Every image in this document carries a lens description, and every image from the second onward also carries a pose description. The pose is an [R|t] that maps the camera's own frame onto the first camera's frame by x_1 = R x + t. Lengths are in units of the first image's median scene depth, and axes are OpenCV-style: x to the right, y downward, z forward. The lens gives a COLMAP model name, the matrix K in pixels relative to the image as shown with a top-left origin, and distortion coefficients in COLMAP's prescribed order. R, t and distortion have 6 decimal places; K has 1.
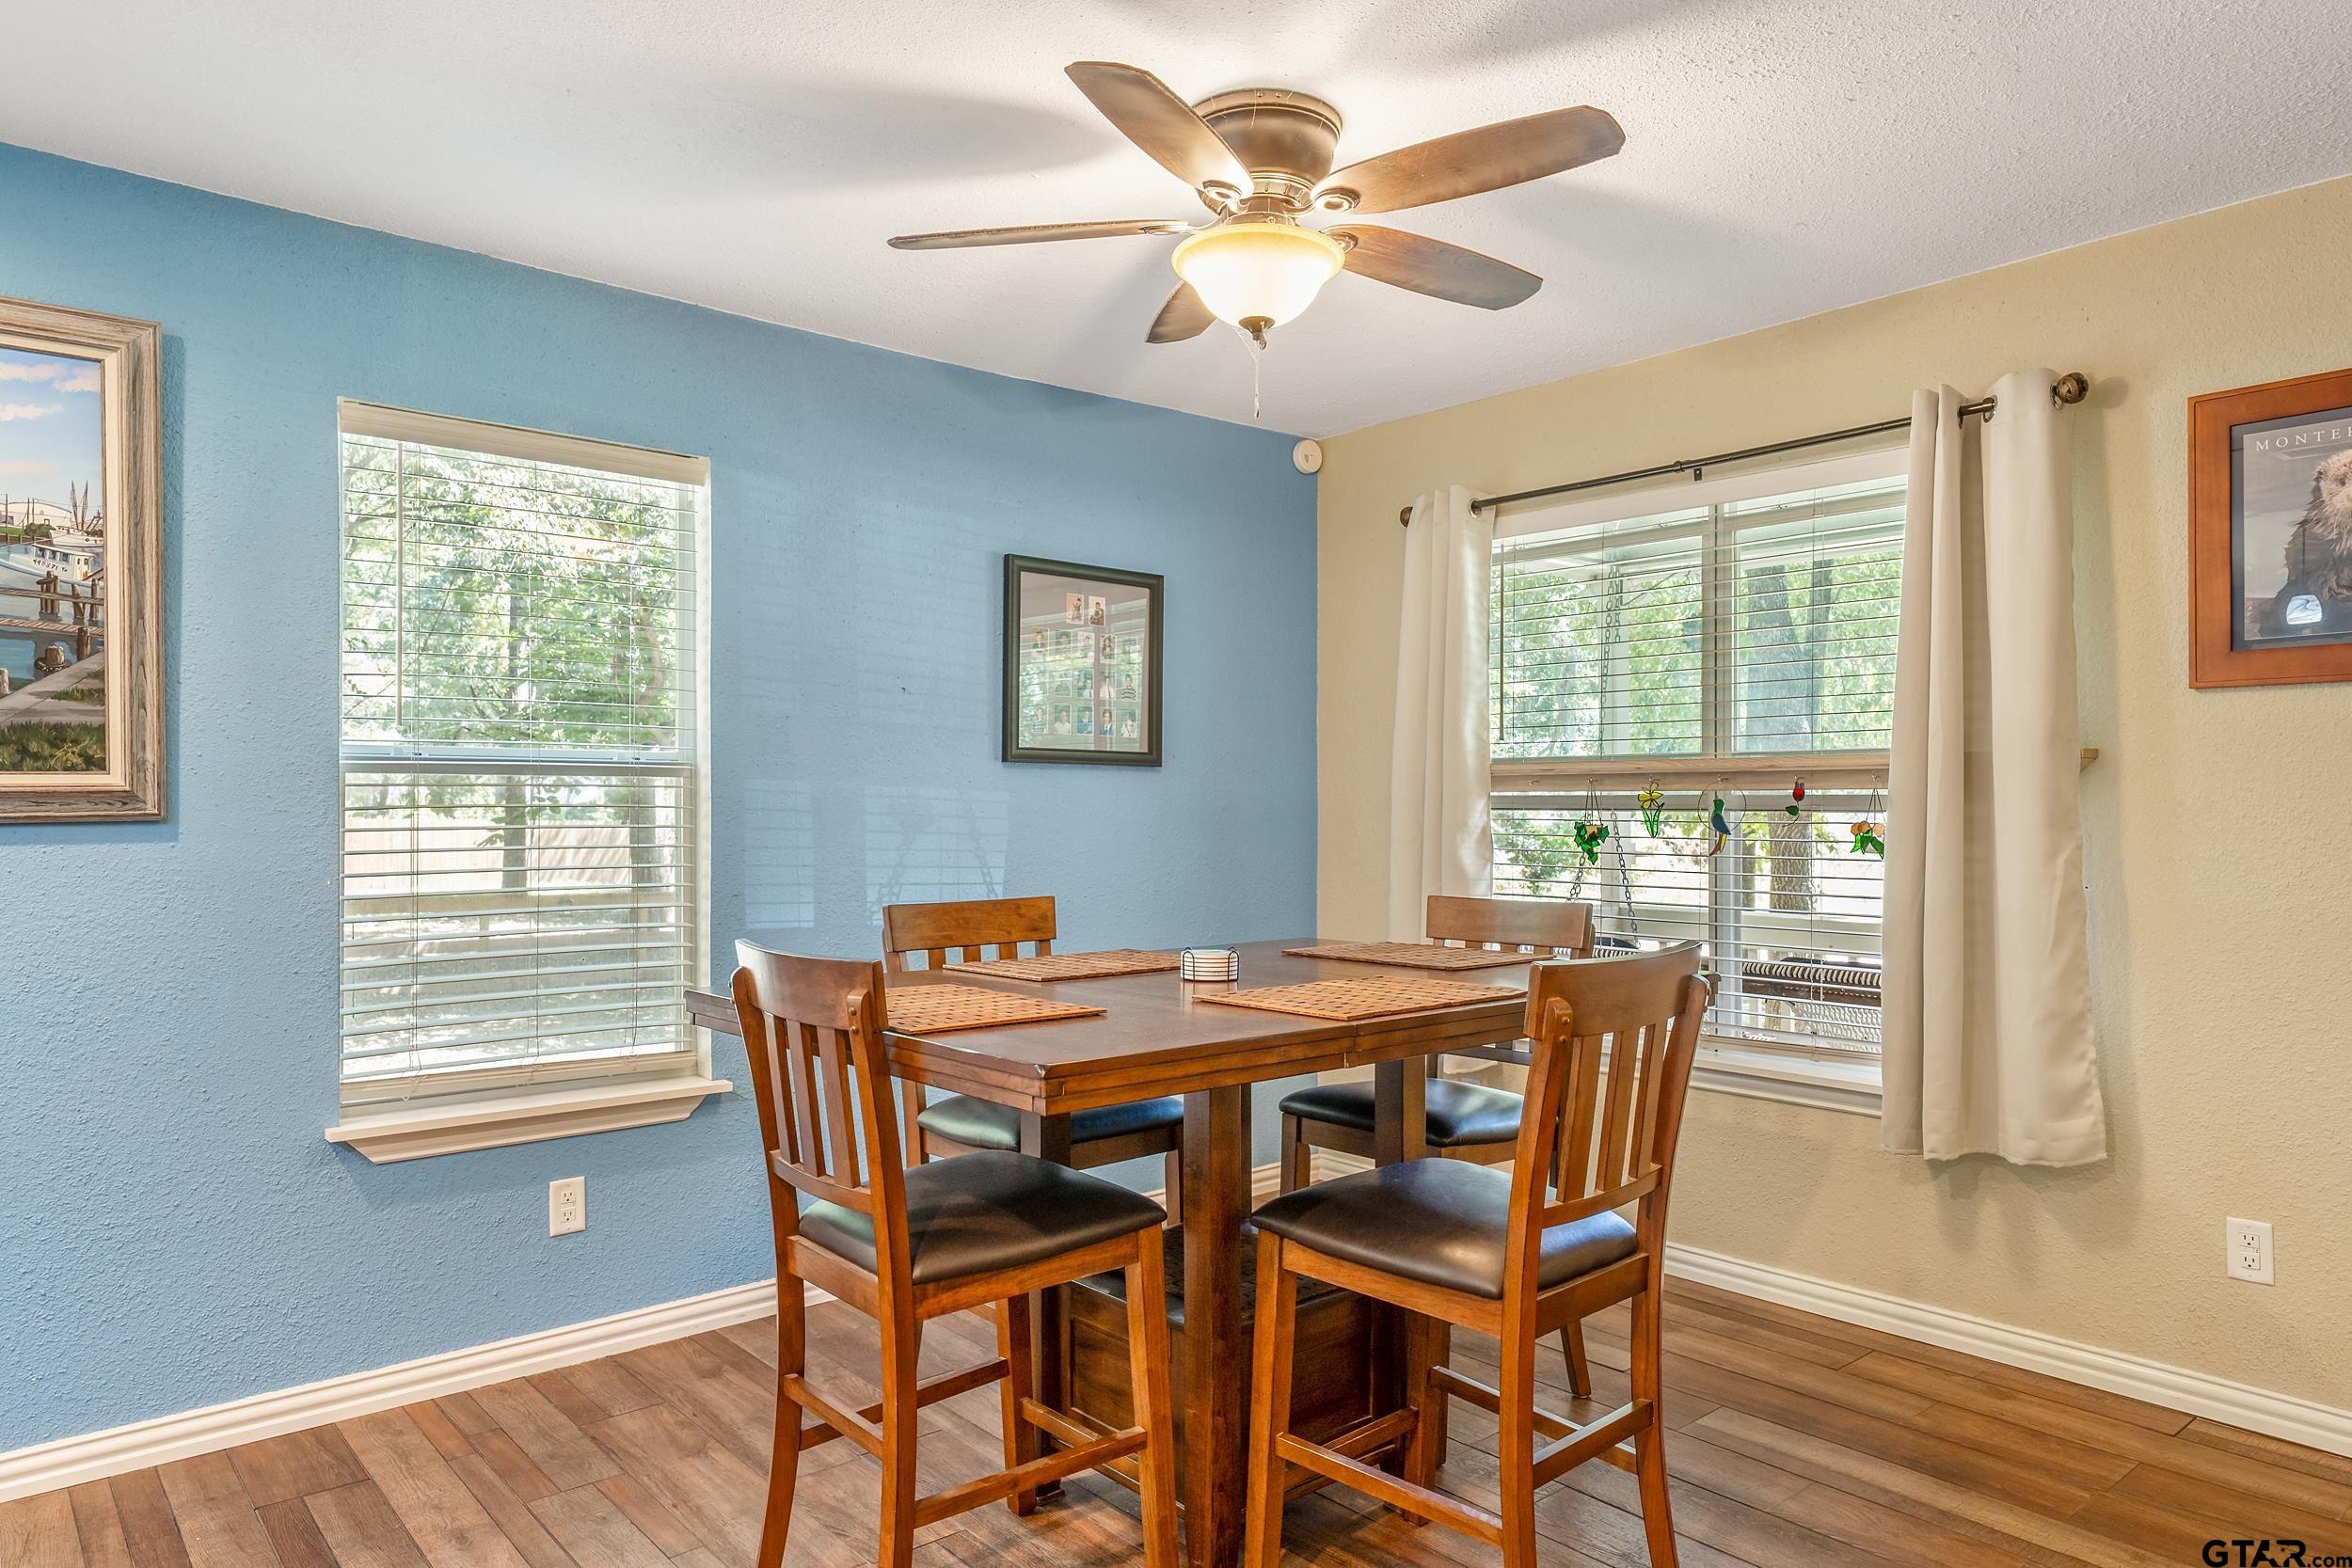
lens RADIAL K [[1461.6, 0, 1176.0], [0, 1461.6, 784.0], [0, 0, 1]] dist [-0.002928, -0.001107]
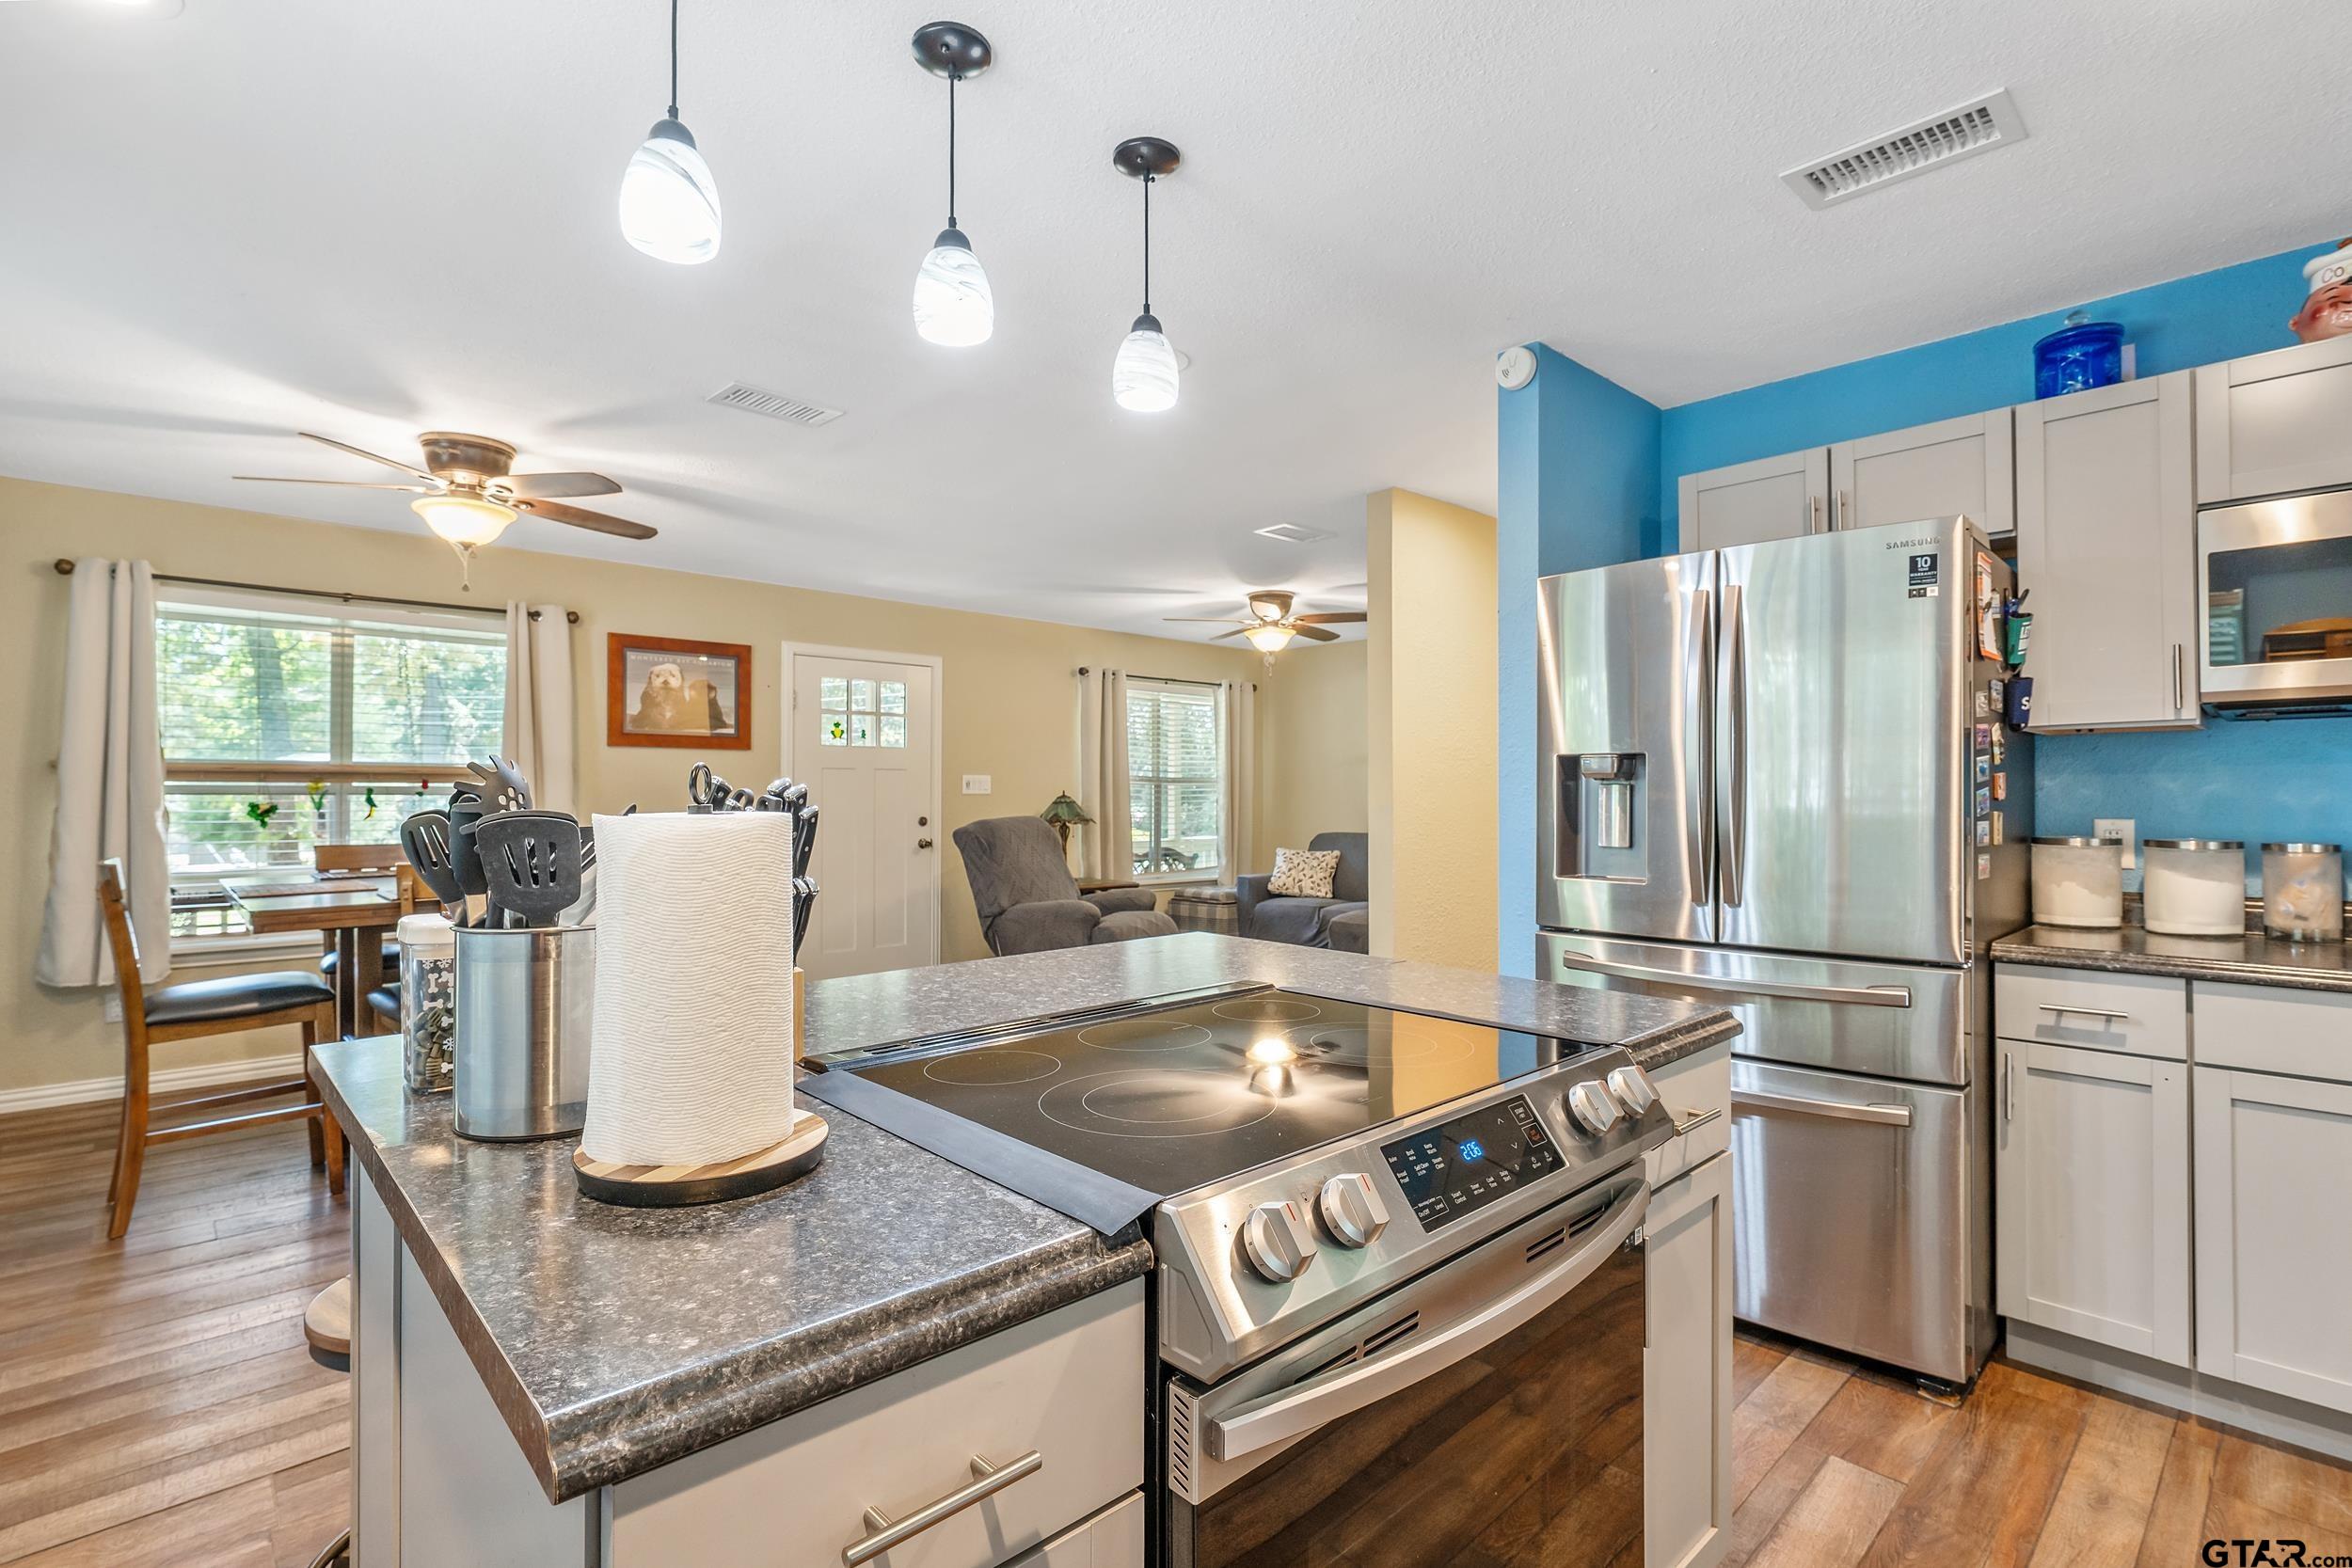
lens RADIAL K [[1101.7, 0, 1176.0], [0, 1101.7, 784.0], [0, 0, 1]] dist [0.002537, 0.000208]
pose [[-0.061656, 0.012899, 0.998014, -1.035397], [-0.004824, 0.999901, -0.013222, 0.018377], [-0.998086, -0.005630, -0.061587, 0.099730]]
